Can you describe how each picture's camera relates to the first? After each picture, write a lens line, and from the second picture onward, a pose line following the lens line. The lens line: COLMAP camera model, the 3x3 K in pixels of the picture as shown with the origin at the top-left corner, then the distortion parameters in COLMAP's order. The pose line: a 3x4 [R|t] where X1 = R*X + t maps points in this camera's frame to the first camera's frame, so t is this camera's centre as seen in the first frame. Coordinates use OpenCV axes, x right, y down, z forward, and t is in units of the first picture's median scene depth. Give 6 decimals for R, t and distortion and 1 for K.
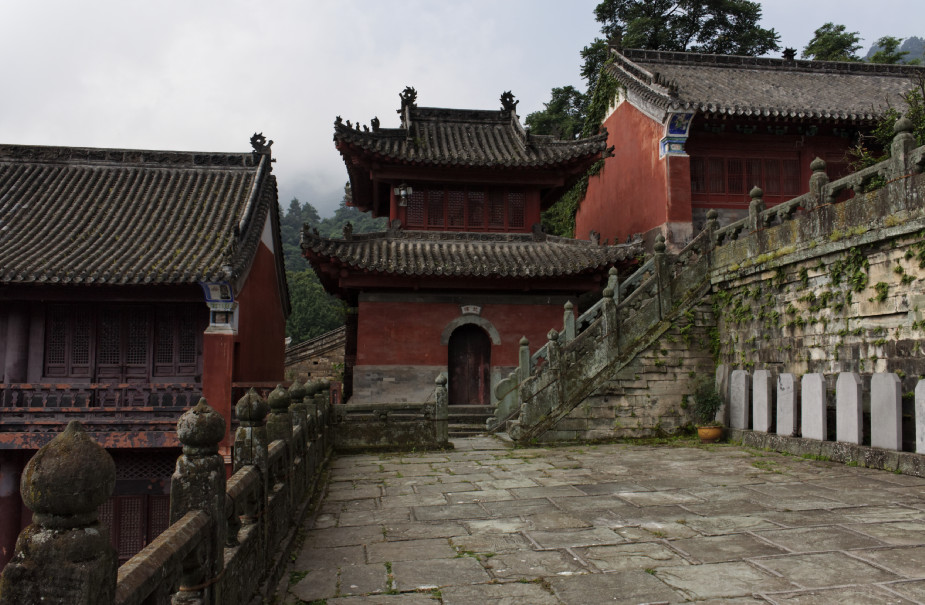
lens RADIAL K [[739.2, 0, 458.8], [0, 739.2, 300.1], [0, 0, 1]] dist [-0.015589, 0.012486]
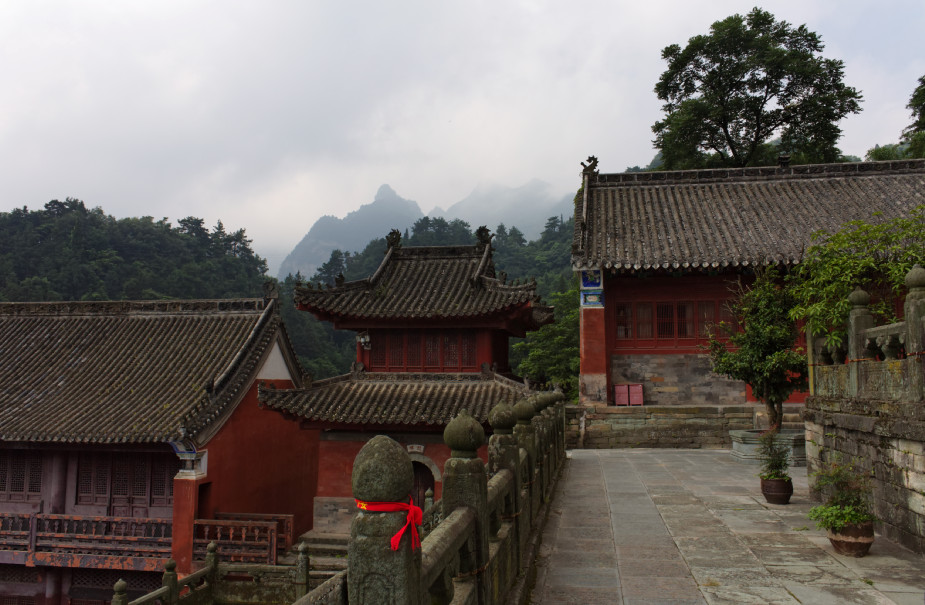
lens RADIAL K [[739.2, 0, 464.2], [0, 739.2, 300.3], [0, 0, 1]] dist [-0.015589, 0.012486]
pose [[0.953446, -0.028216, -0.300240, 0.432689], [0.024925, 0.999580, -0.014788, -0.194357], [0.300531, 0.006616, 0.953749, -0.030842]]
